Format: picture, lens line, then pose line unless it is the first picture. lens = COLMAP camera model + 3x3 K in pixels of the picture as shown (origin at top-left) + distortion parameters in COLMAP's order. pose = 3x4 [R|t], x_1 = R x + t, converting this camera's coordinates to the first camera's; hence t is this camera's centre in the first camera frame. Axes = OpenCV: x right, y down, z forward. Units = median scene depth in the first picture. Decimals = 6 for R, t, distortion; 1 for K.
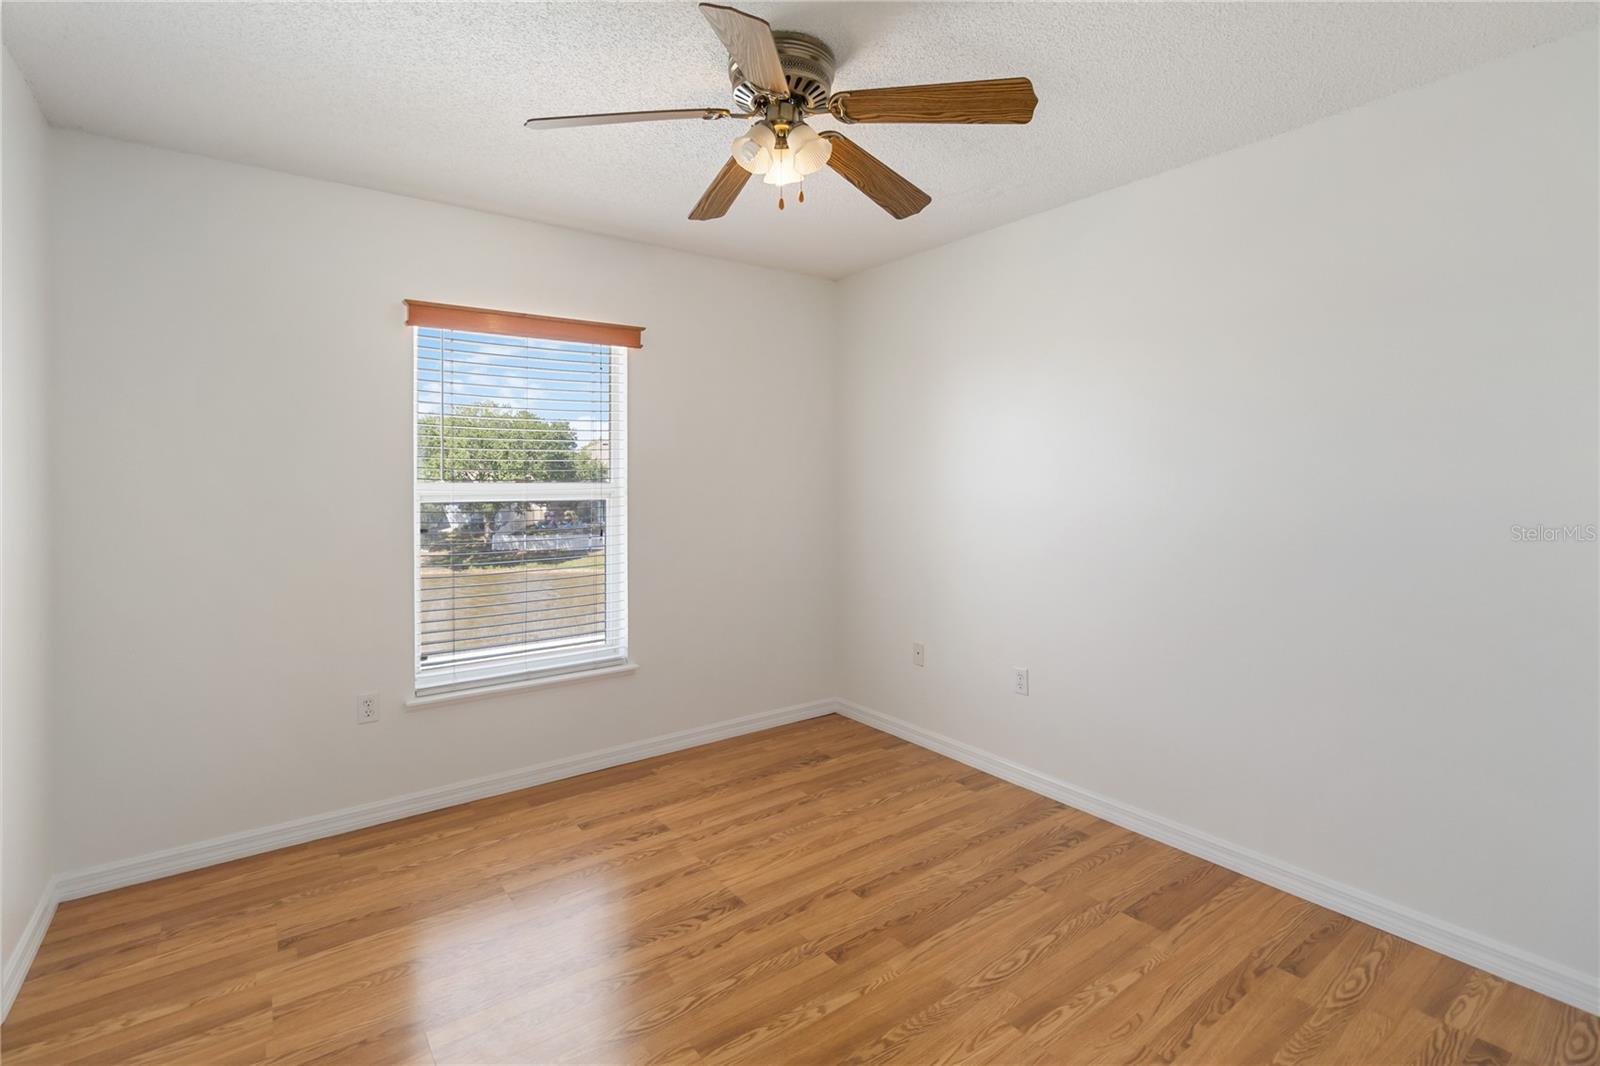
lens RADIAL K [[743.8, 0, 795.9], [0, 743.8, 487.9], [0, 0, 1]] dist [-0.000218, 0.000325]
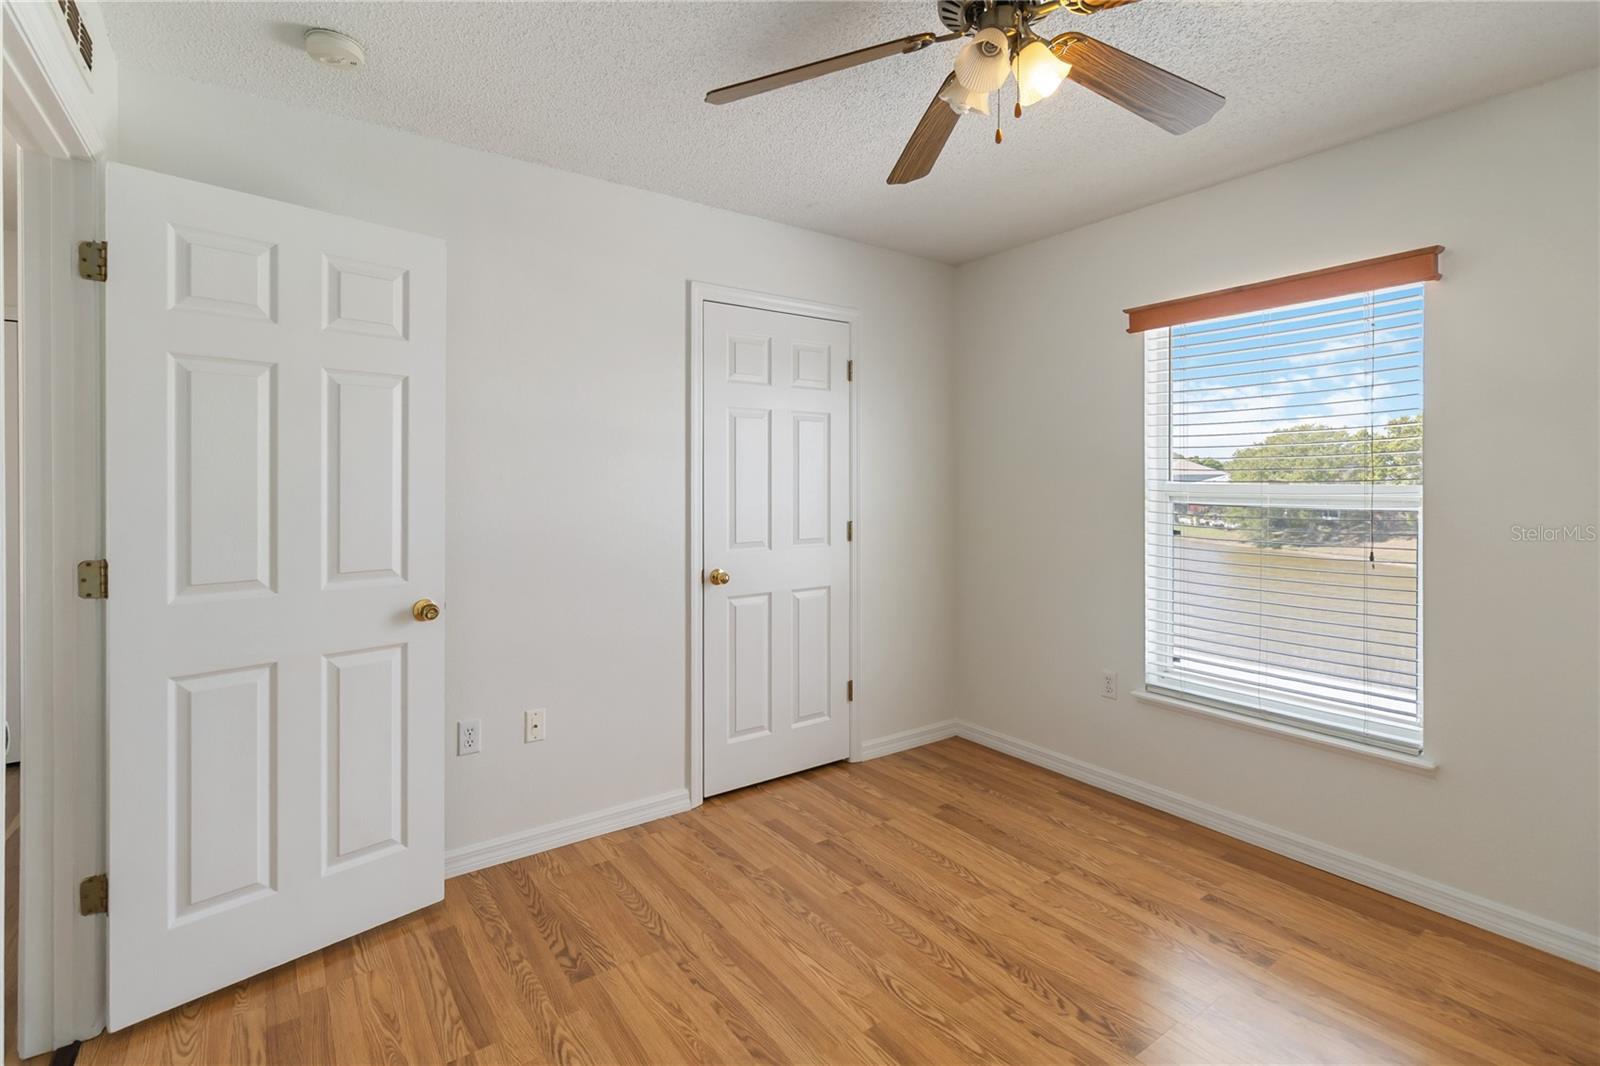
lens RADIAL K [[743.8, 0, 795.9], [0, 743.8, 487.9], [0, 0, 1]] dist [-0.000218, 0.000325]
pose [[-0.016980, 0.009892, -0.999807, 0.525681], [-0.015659, 0.999826, 0.010158, -0.002498], [0.999733, 0.015829, -0.016822, 0.527705]]
